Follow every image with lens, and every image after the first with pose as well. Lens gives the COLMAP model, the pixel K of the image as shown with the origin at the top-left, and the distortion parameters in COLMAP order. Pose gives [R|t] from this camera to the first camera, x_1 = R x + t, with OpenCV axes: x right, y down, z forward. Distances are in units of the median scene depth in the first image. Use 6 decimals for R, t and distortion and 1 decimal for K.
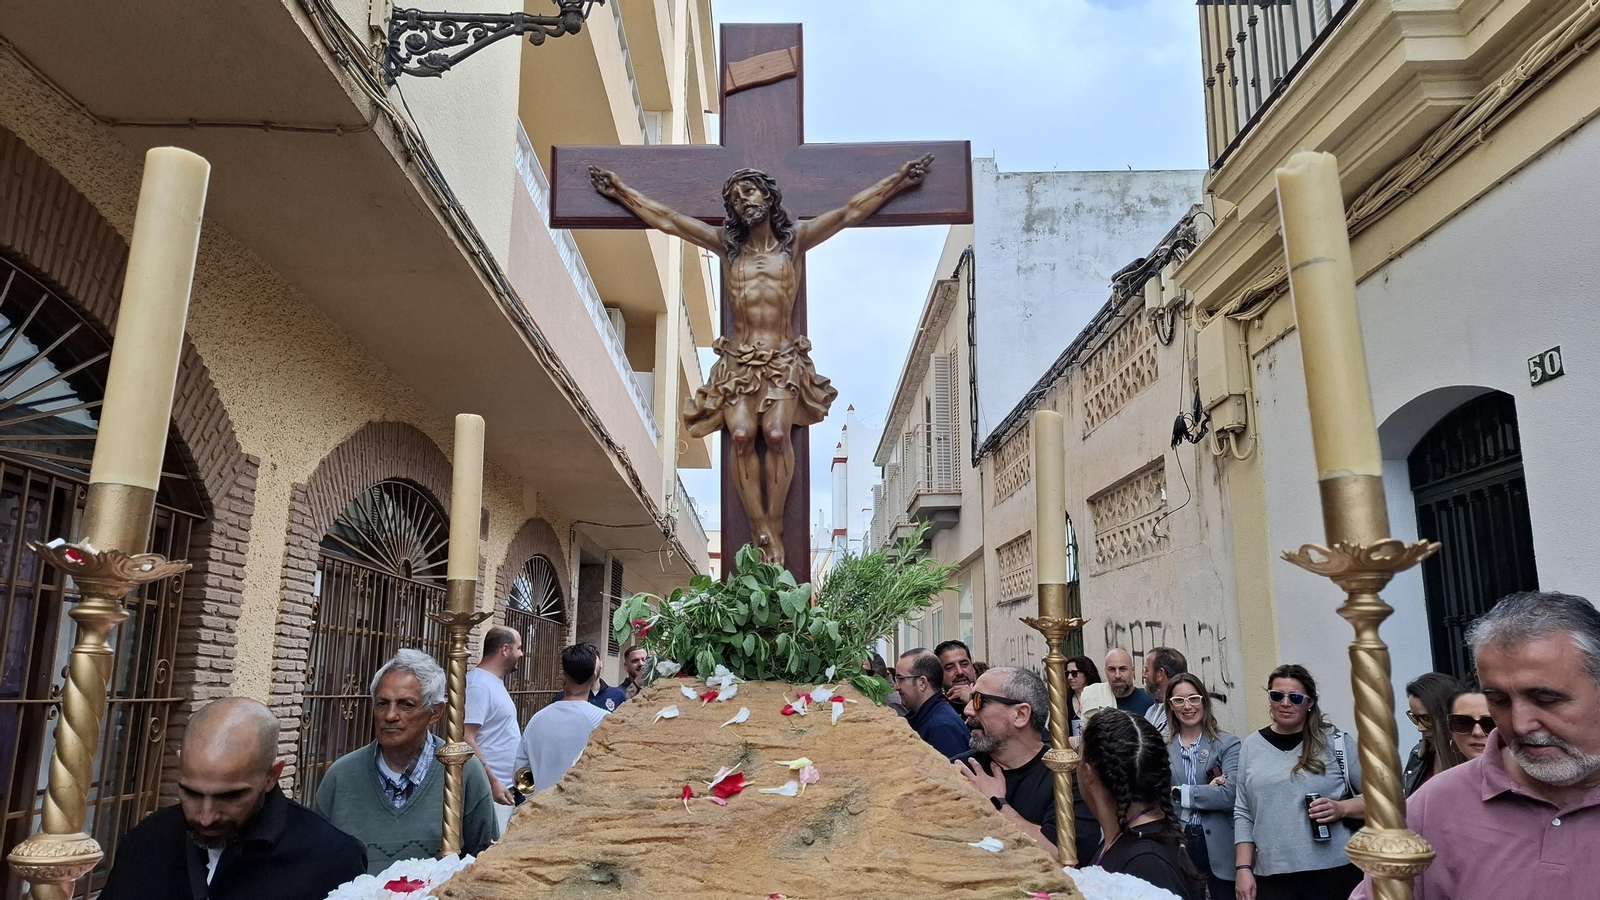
lens RADIAL K [[1096.3, 0, 808.1], [0, 1096.3, 456.8], [0, 0, 1]] dist [0.051304, -0.003044]
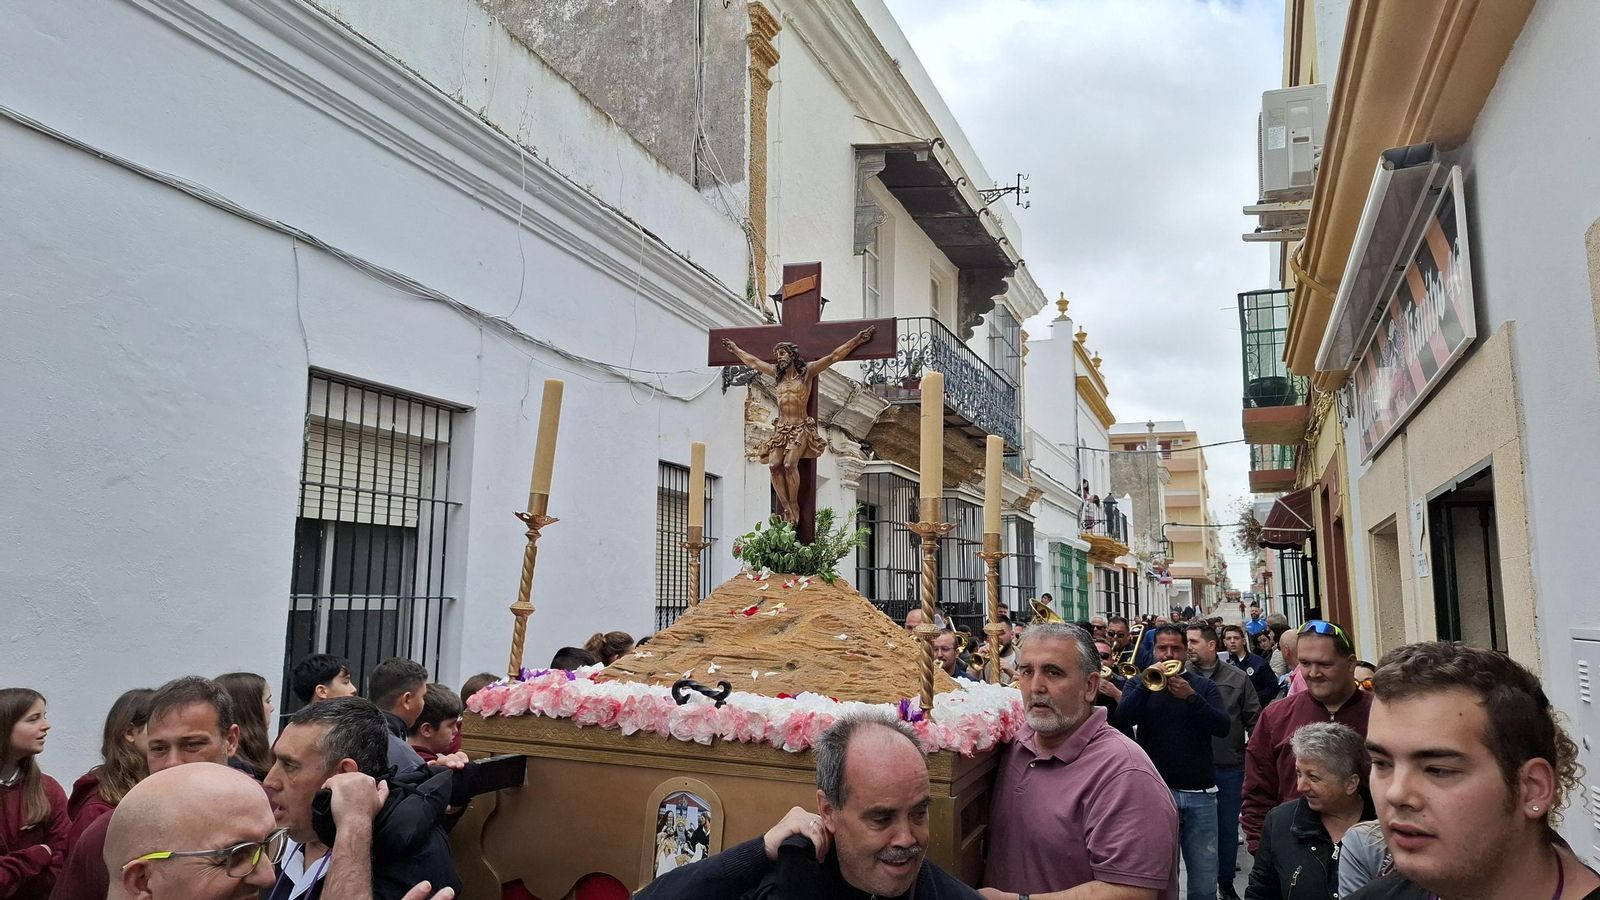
lens RADIAL K [[1096.3, 0, 784.1], [0, 1096.3, 437.3], [0, 0, 1]] dist [0.051304, -0.003044]
pose [[0.935880, -0.002317, -0.352312, 0.714503], [0.013775, 0.999454, 0.030020, -0.137465], [0.352050, -0.032949, 0.935401, -1.050919]]
